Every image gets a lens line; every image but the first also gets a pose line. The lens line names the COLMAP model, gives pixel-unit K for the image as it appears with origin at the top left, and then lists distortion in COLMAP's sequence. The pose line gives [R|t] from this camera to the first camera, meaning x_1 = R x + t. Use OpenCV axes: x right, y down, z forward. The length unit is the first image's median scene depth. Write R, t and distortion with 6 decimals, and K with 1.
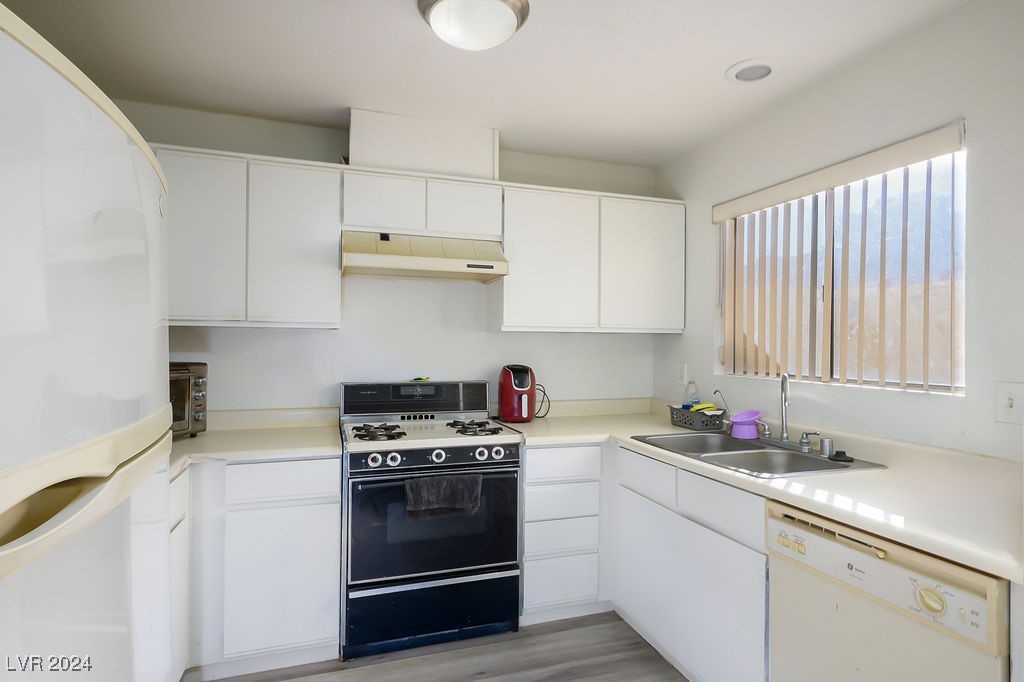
lens RADIAL K [[523.4, 0, 516.0], [0, 523.4, 344.9], [0, 0, 1]] dist [-0.015969, 0.002631]
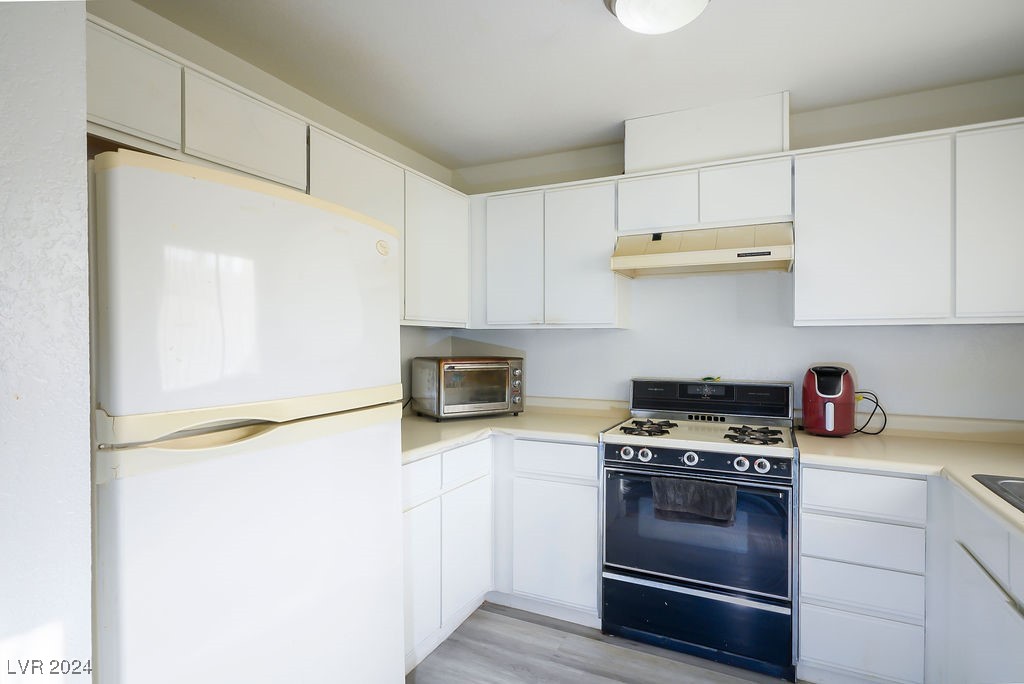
lens RADIAL K [[523.4, 0, 519.8], [0, 523.4, 341.7], [0, 0, 1]] dist [-0.015969, 0.002631]
pose [[0.706695, -0.006270, -0.707490, 0.281494], [0.003966, 0.999980, -0.004900, 0.001494], [0.707507, 0.000657, 0.706706, 0.093587]]
